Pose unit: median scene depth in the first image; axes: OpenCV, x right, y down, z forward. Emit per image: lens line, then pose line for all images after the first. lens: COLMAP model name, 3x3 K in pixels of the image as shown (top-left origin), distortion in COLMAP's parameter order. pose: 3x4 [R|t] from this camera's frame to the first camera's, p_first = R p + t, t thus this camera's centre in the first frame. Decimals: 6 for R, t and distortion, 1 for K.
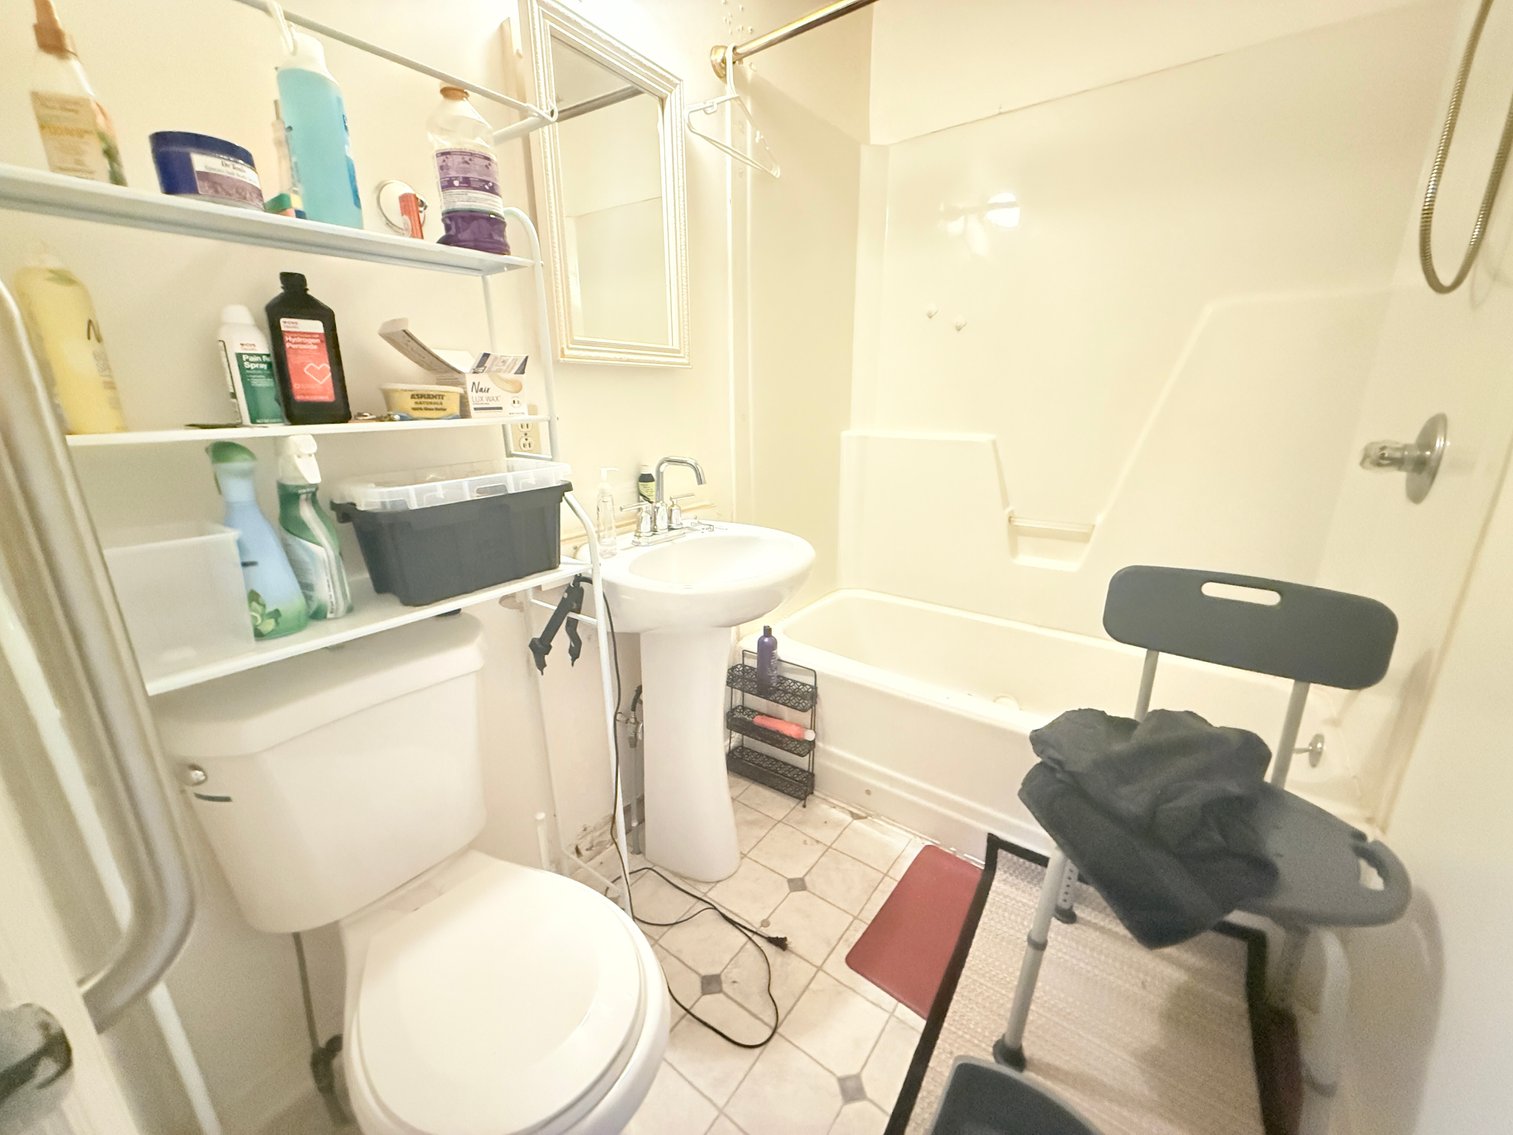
lens RADIAL K [[601.1, 0, 755.0], [0, 601.1, 566.2], [0, 0, 1]] dist [-0.000215, -0.000070]
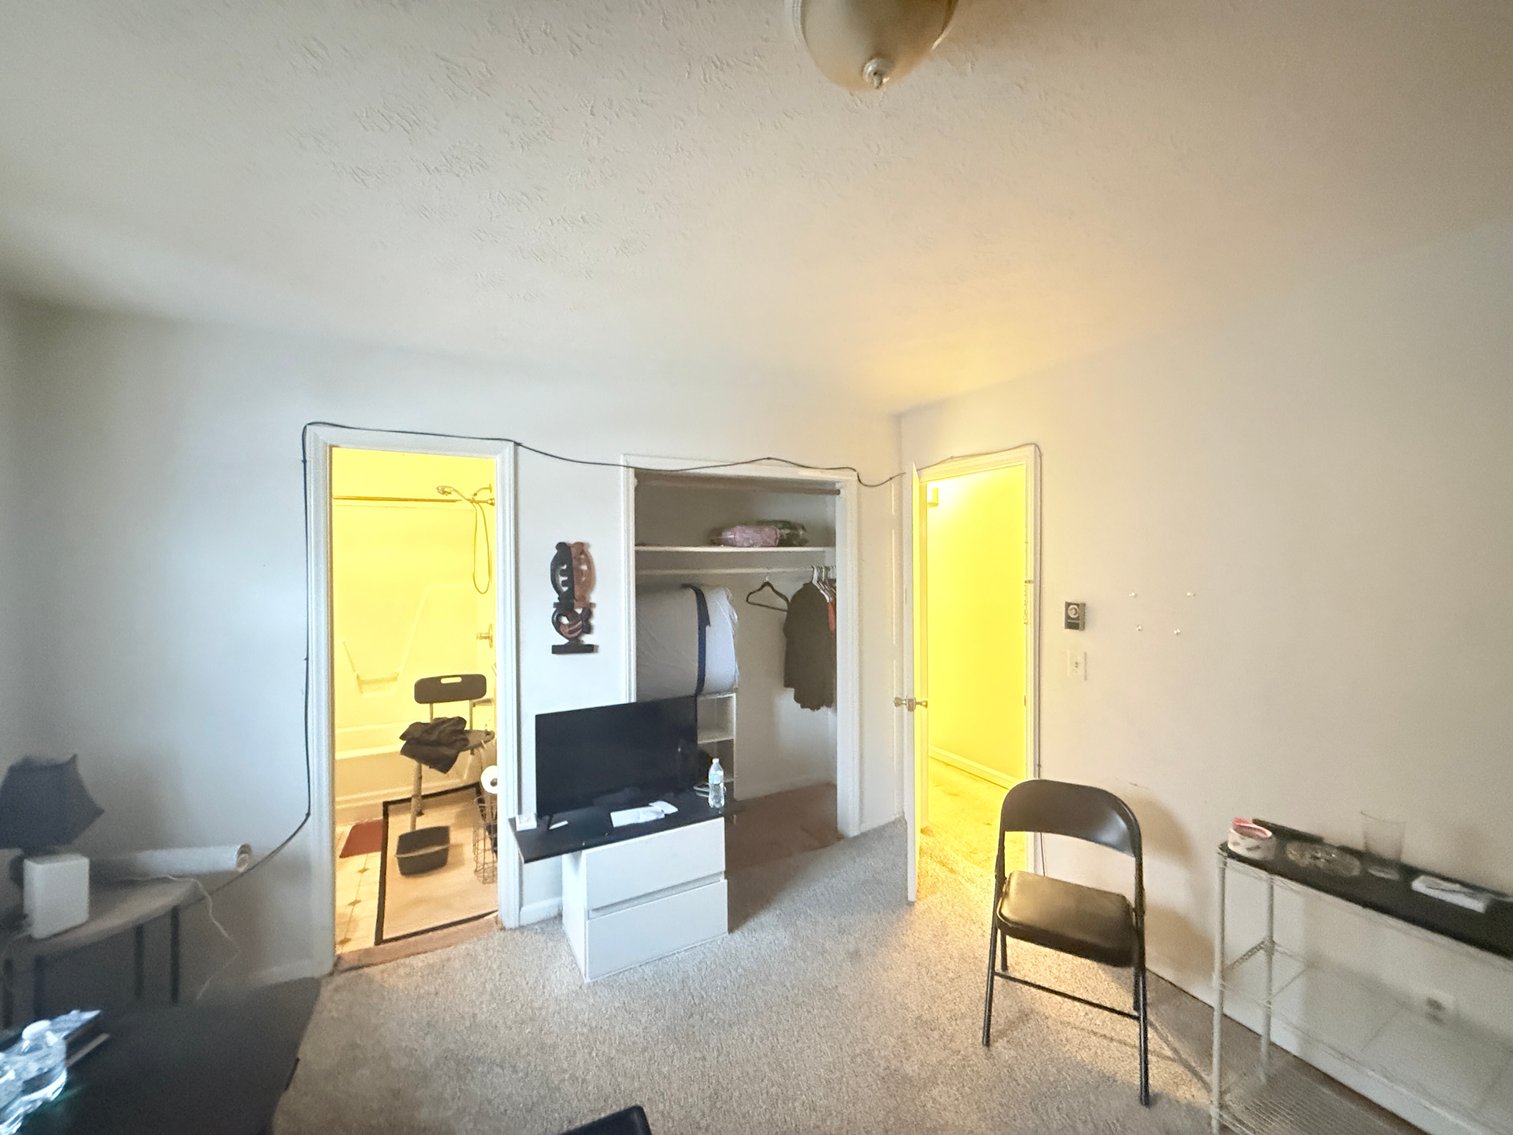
lens RADIAL K [[601.1, 0, 755.0], [0, 601.1, 566.2], [0, 0, 1]] dist [-0.000215, -0.000070]
pose [[0.444925, -0.006694, 0.895543, -1.463581], [0.249676, 0.961252, -0.116859, 0.246149], [-0.860060, 0.275589, 0.429356, -2.104650]]
